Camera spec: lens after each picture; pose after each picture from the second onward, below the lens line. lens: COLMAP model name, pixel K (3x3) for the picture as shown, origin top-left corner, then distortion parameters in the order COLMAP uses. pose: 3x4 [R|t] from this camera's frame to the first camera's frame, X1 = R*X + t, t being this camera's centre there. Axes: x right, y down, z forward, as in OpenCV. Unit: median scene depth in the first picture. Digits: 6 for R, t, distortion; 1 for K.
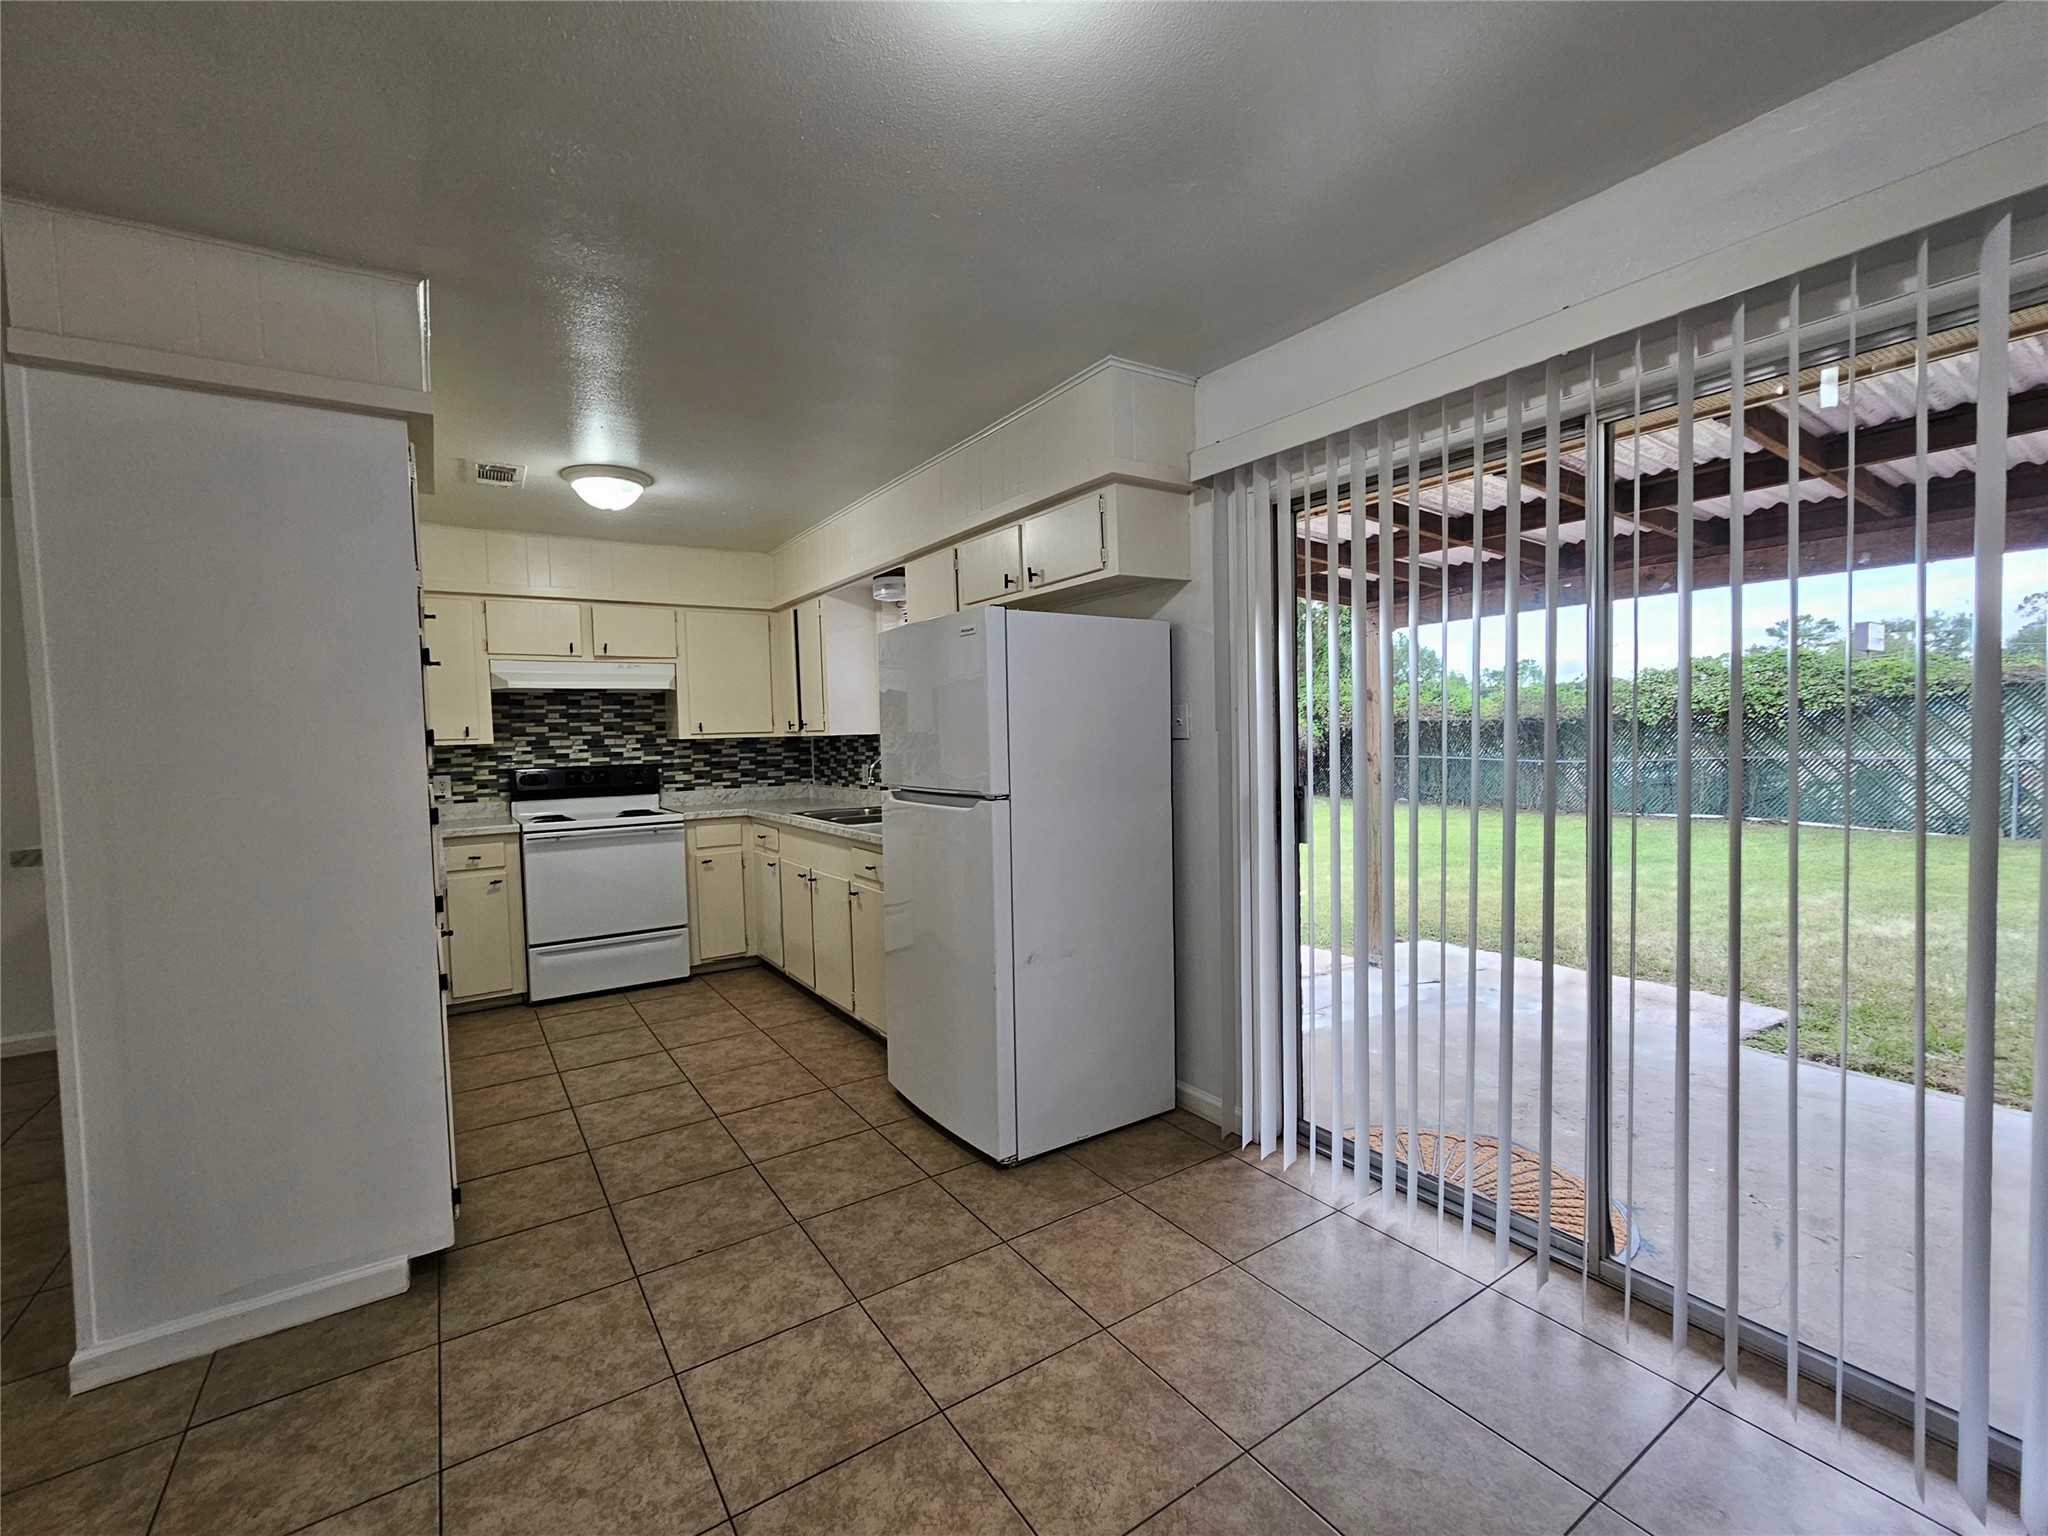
lens RADIAL K [[879.3, 0, 1021.6], [0, 879.3, 772.8], [0, 0, 1]] dist [-0.003238, 0.001172]
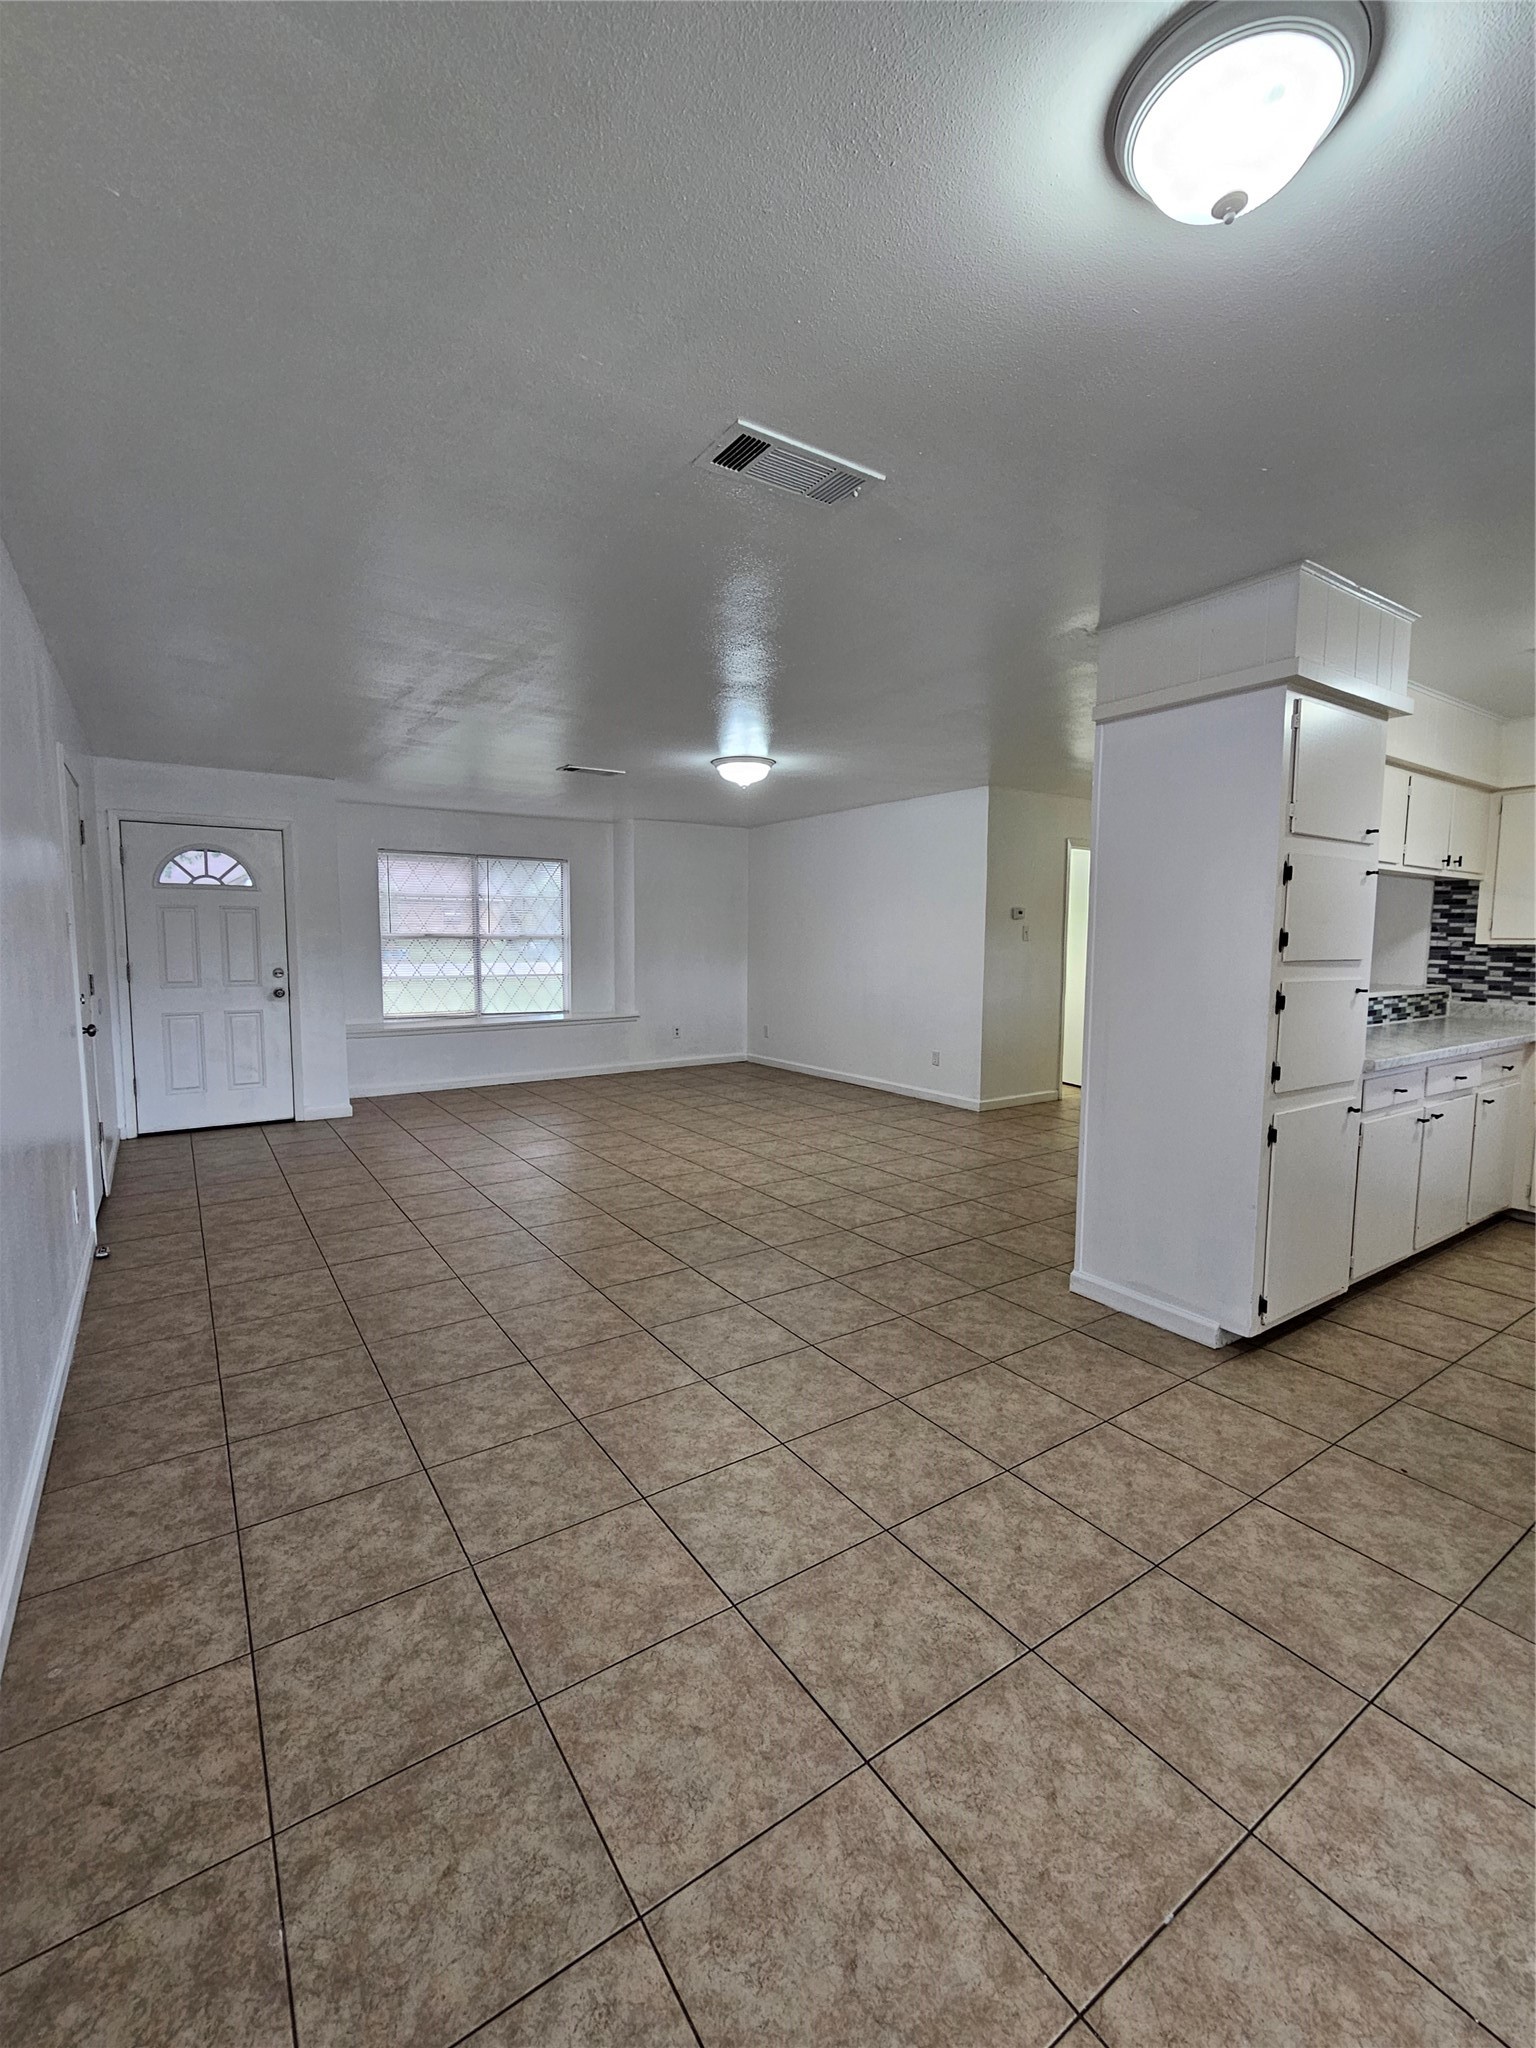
lens RADIAL K [[879.3, 0, 761.5], [0, 879.3, 1015.8], [0, 0, 1]] dist [-0.003238, 0.001172]
pose [[-0.000421, 0.116414, -0.993201, 0.263621], [-0.054168, 0.991740, 0.116265, -0.016872], [0.998532, 0.053849, 0.005888, 0.120129]]
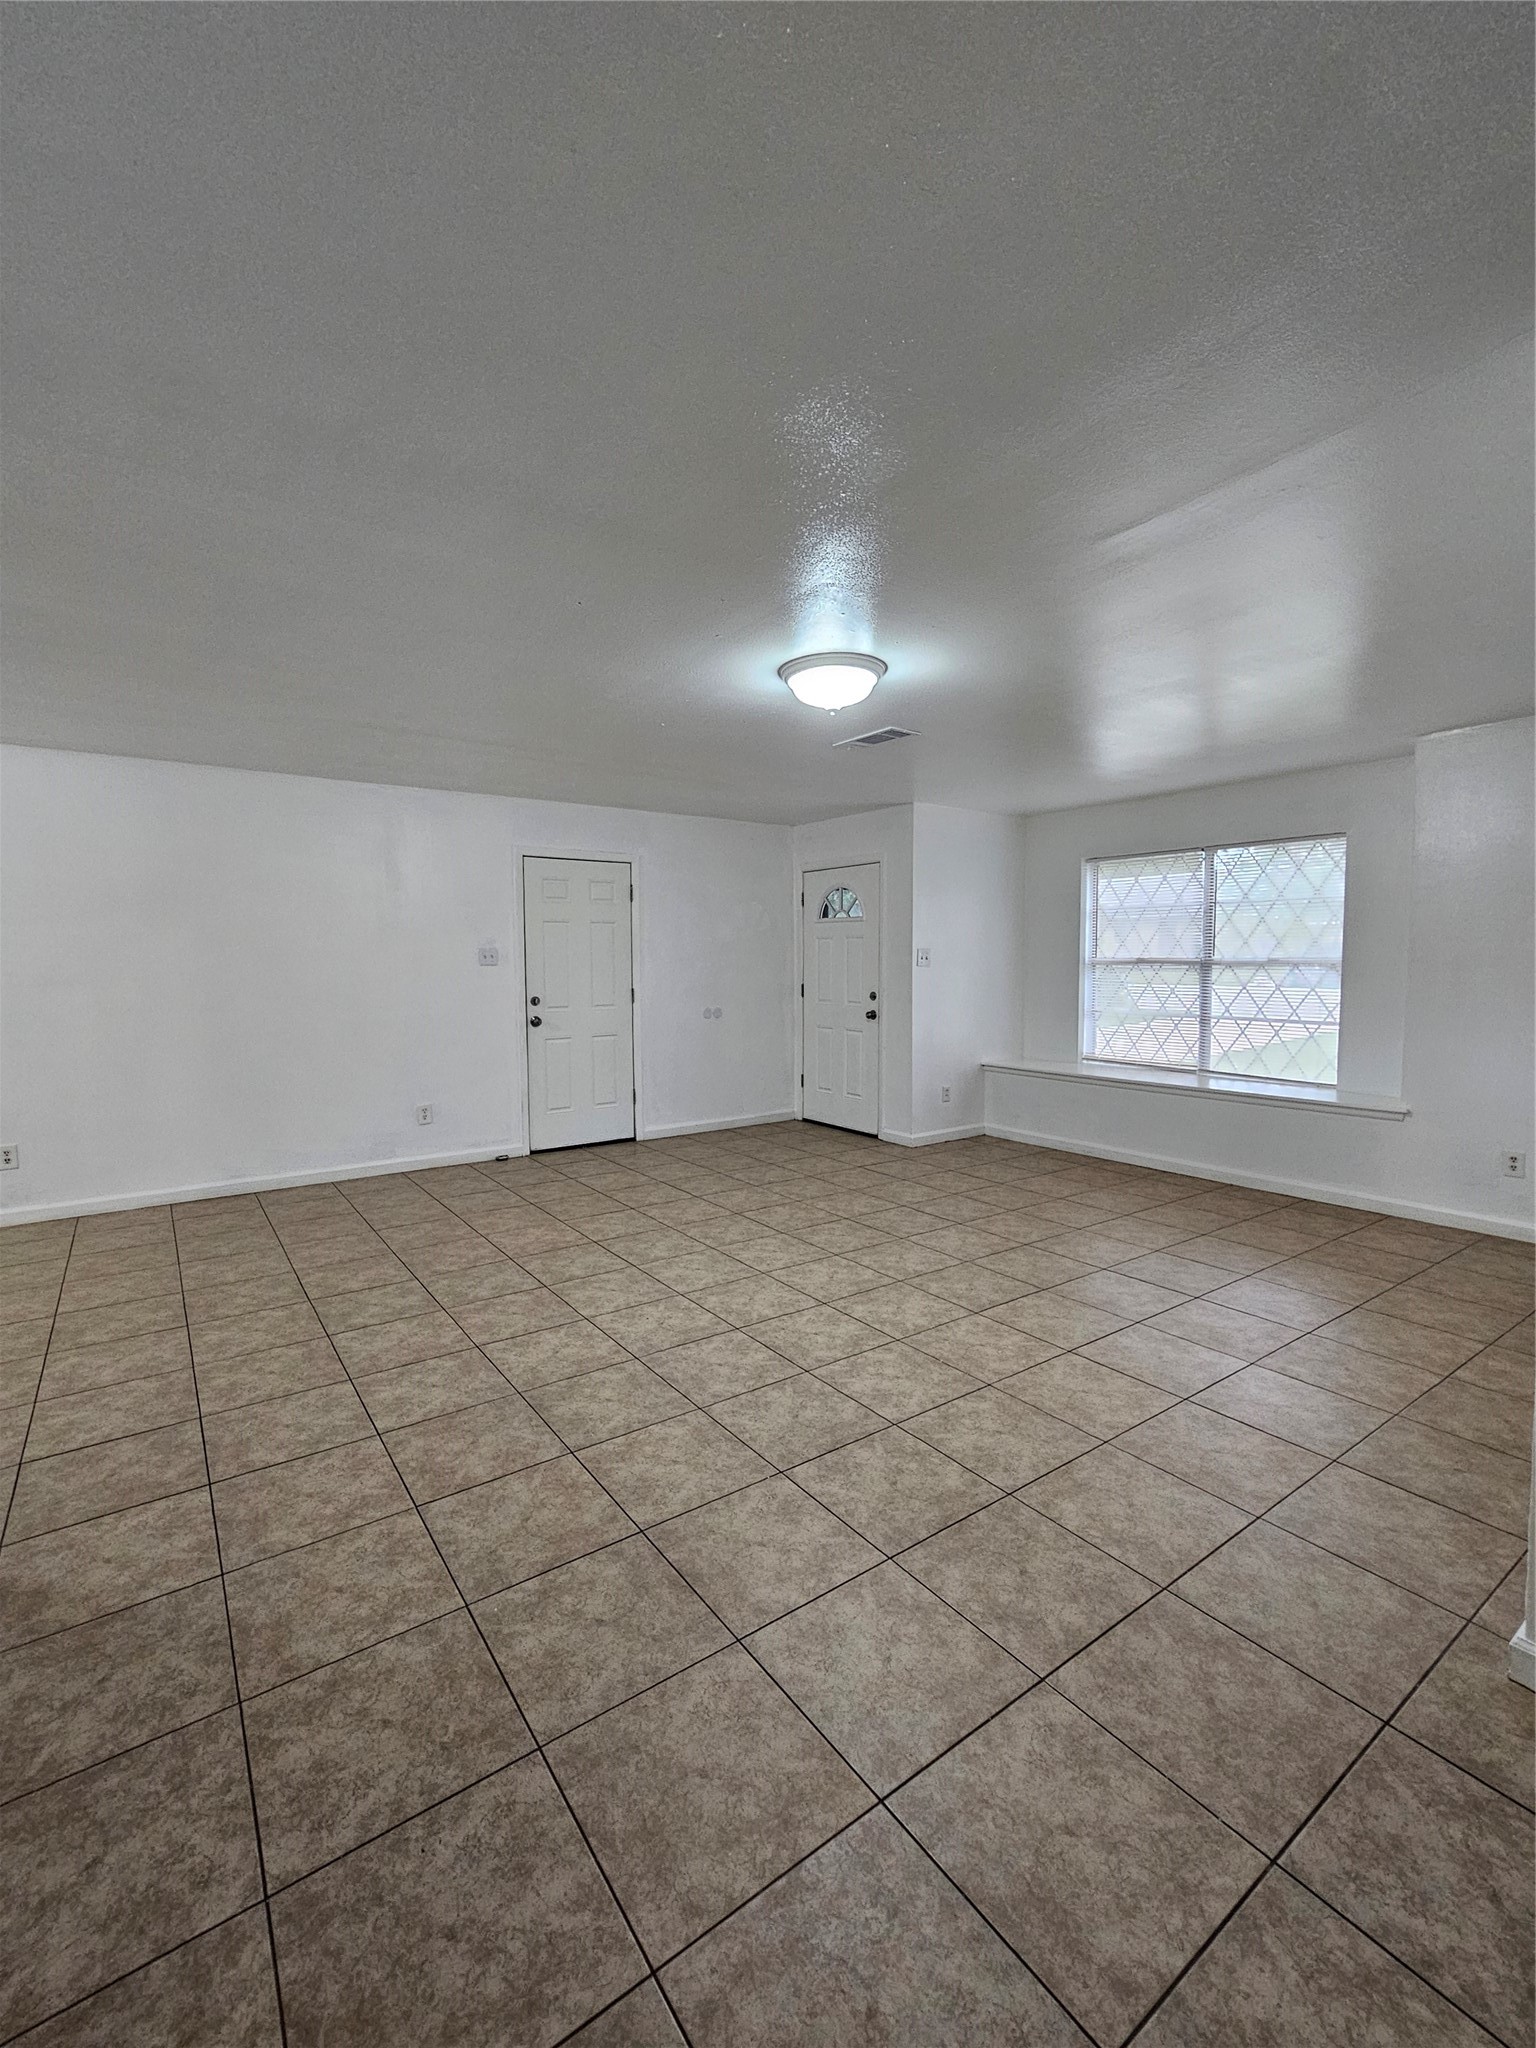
lens RADIAL K [[879.3, 0, 764.7], [0, 879.3, 1030.5], [0, 0, 1]] dist [-0.003238, 0.001172]
pose [[-0.999213, 0.030321, -0.025566, -0.833296], [0.026683, 0.990852, 0.132291, -0.024003], [0.029343, 0.131505, -0.990881, 0.788921]]
